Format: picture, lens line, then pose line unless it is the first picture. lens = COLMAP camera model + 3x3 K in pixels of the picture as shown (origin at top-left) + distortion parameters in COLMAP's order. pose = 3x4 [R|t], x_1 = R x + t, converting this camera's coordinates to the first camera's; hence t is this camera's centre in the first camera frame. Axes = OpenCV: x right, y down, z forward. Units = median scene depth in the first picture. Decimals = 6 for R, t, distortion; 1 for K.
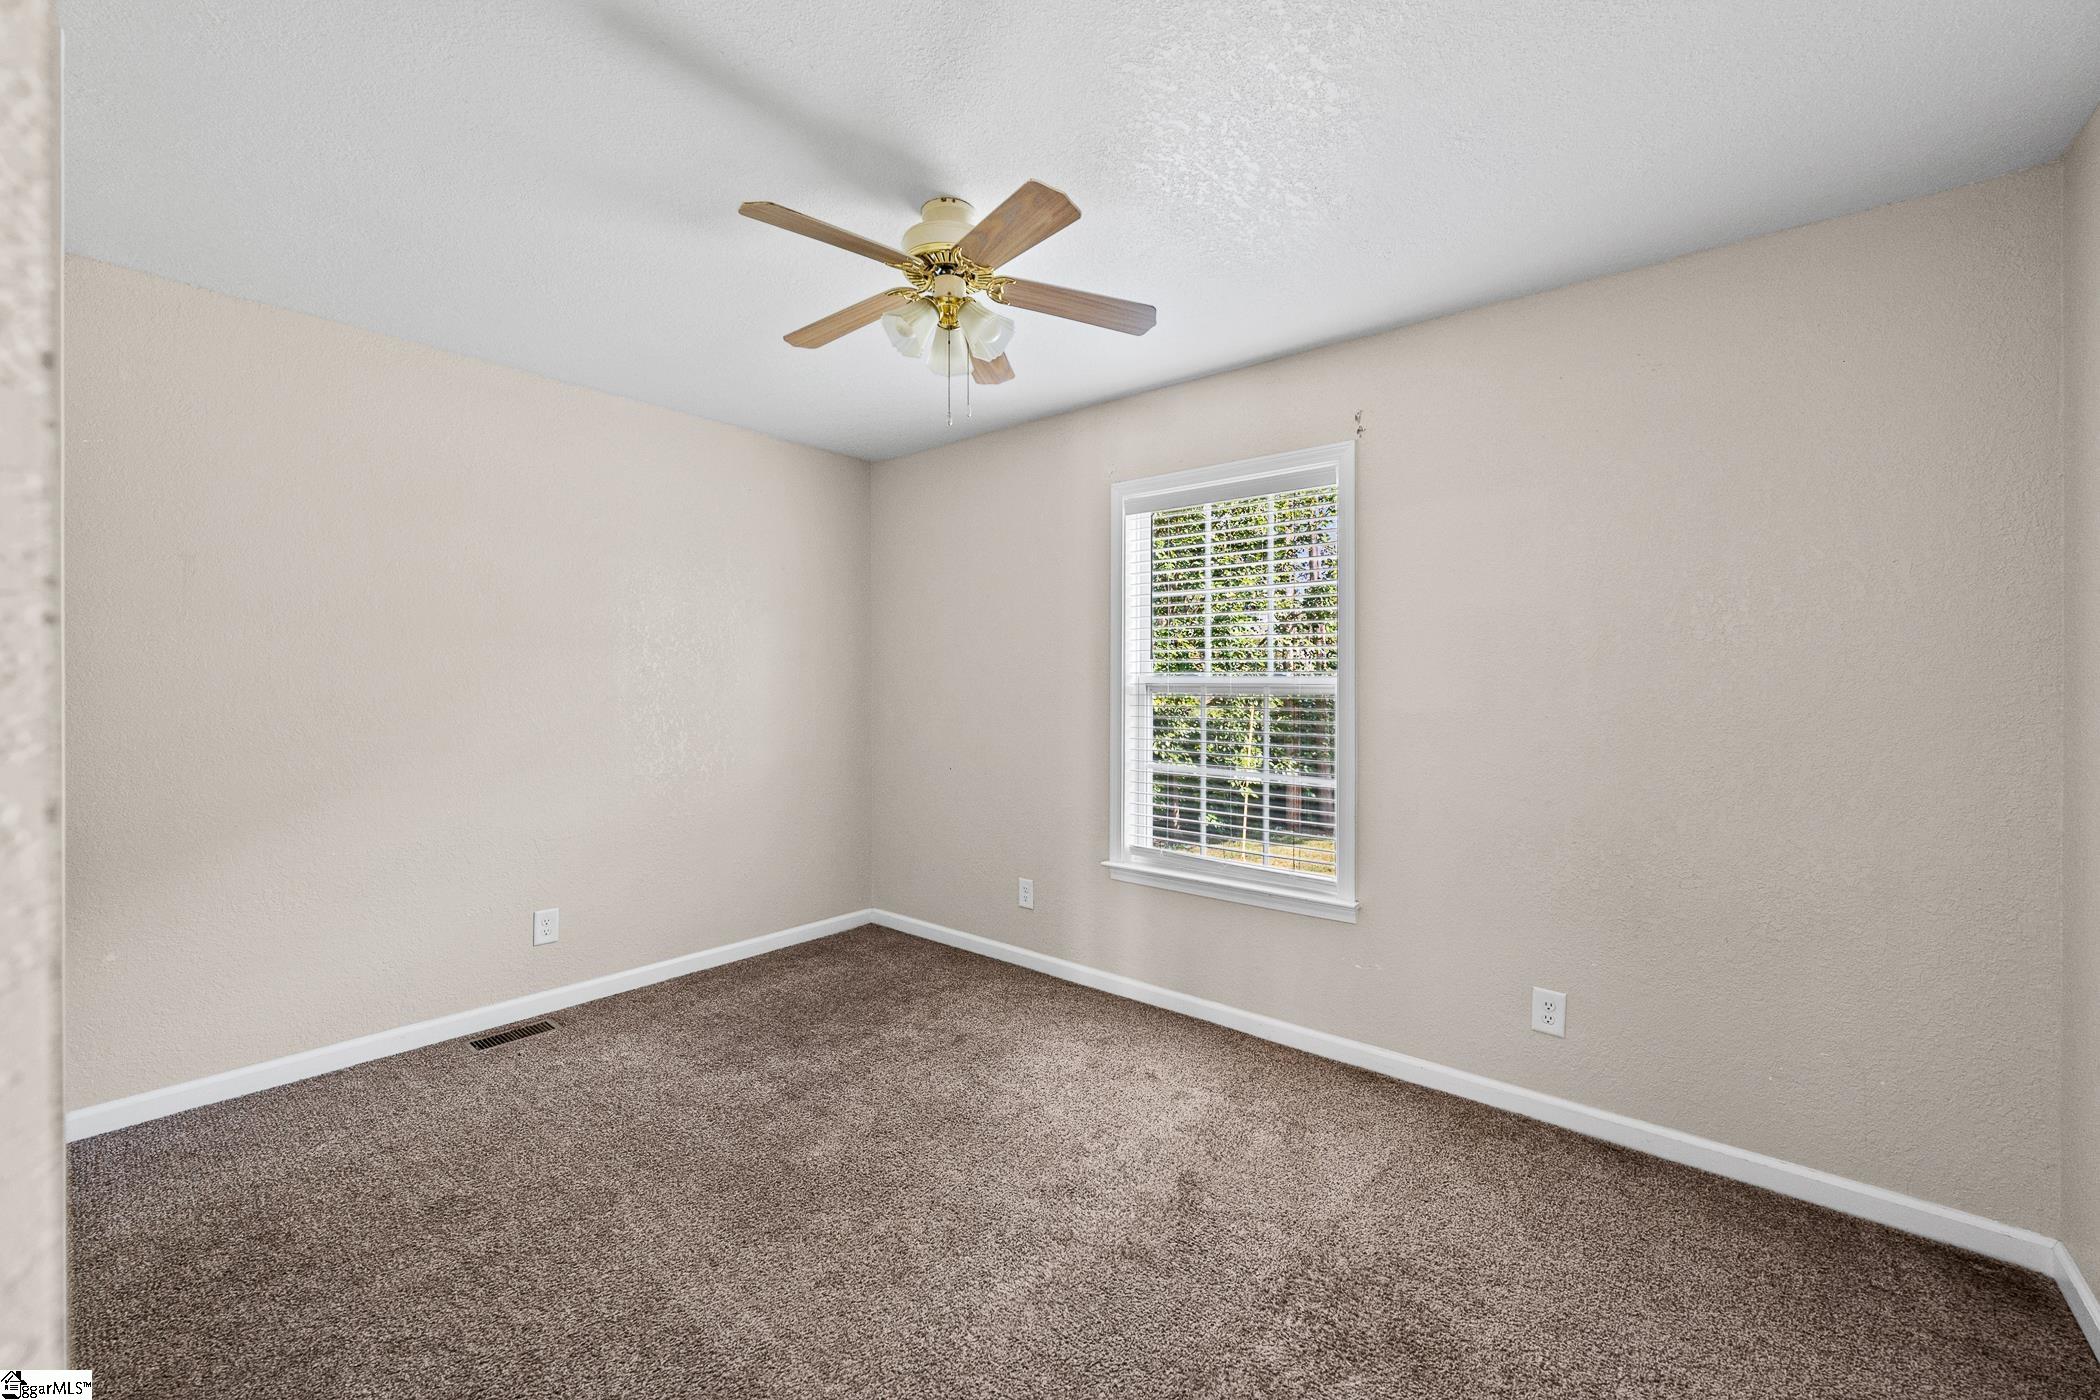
lens RADIAL K [[833.0, 0, 1044.5], [0, 833.0, 684.8], [0, 0, 1]] dist [0.000694, 0.000178]
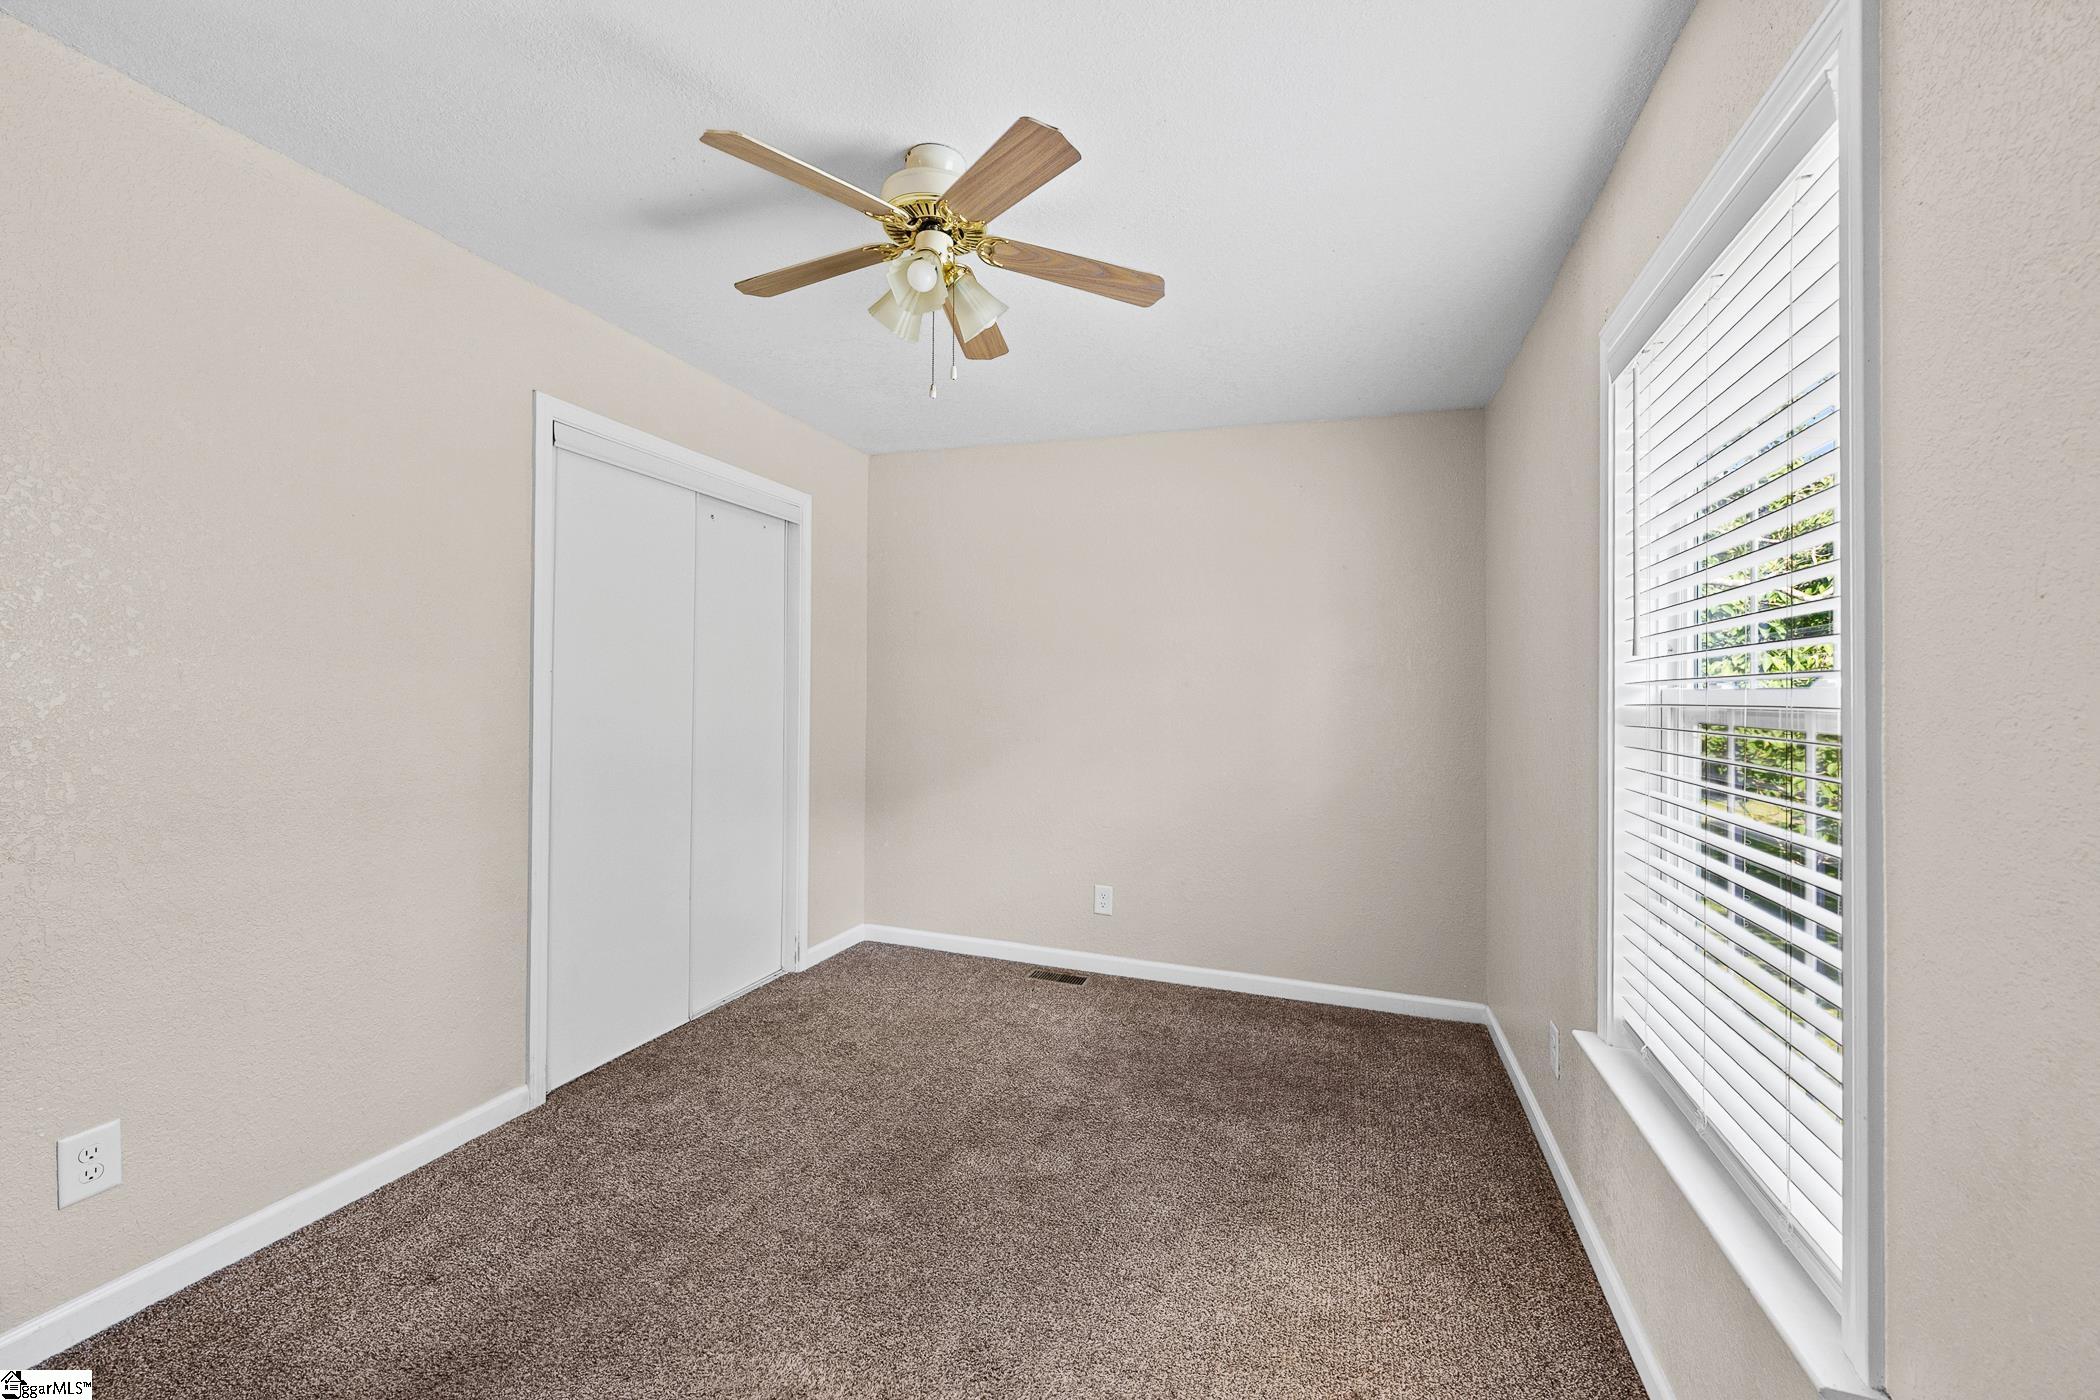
lens RADIAL K [[833.0, 0, 1044.5], [0, 833.0, 684.8], [0, 0, 1]] dist [0.000694, 0.000178]
pose [[0.340665, -0.001217, -0.940184, 0.541917], [-0.015272, 0.999860, -0.006828, -0.012095], [0.940061, 0.016684, 0.340598, 0.549005]]
